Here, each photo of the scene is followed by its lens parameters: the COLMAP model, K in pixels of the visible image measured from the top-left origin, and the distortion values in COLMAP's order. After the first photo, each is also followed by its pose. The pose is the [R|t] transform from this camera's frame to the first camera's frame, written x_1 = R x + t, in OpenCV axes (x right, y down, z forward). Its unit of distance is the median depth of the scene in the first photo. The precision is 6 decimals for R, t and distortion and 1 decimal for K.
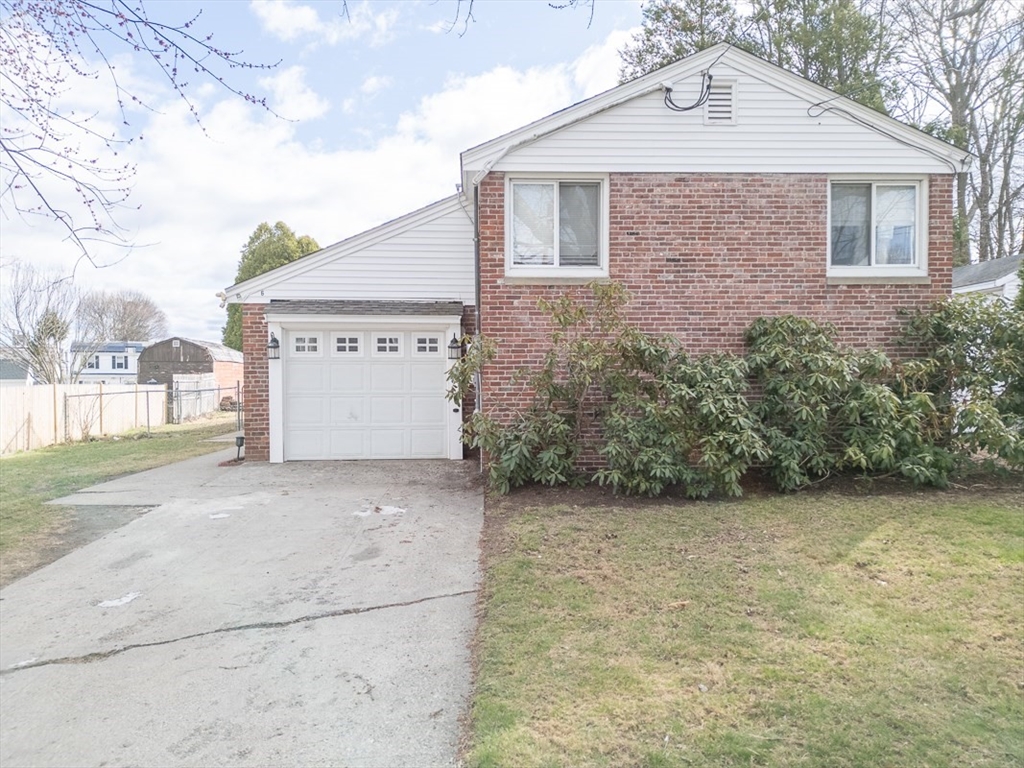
lens RADIAL K [[774.1, 0, 508.5], [0, 774.1, 373.7], [0, 0, 1]] dist [0.043416, -0.036777]
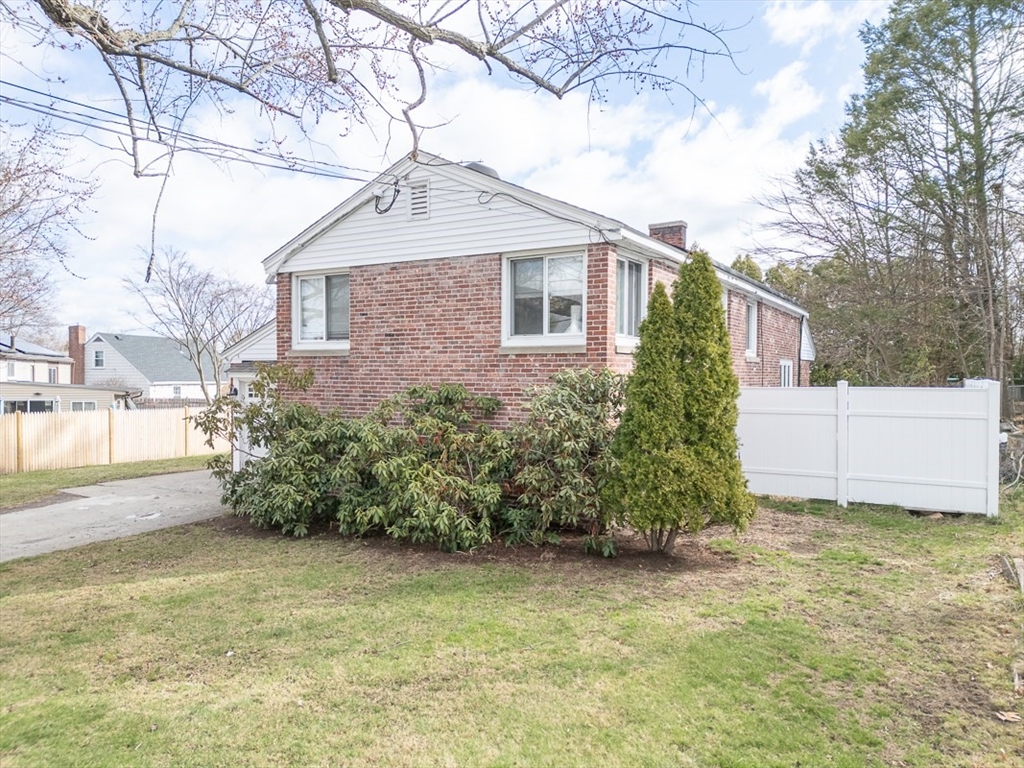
lens RADIAL K [[774.1, 0, 513.4], [0, 774.1, 392.6], [0, 0, 1]] dist [0.043416, -0.036777]
pose [[0.814880, 0.024045, -0.579130, 1.065825], [-0.013856, 0.999662, 0.022009, -0.084997], [0.579464, -0.009911, 0.814938, 0.122656]]
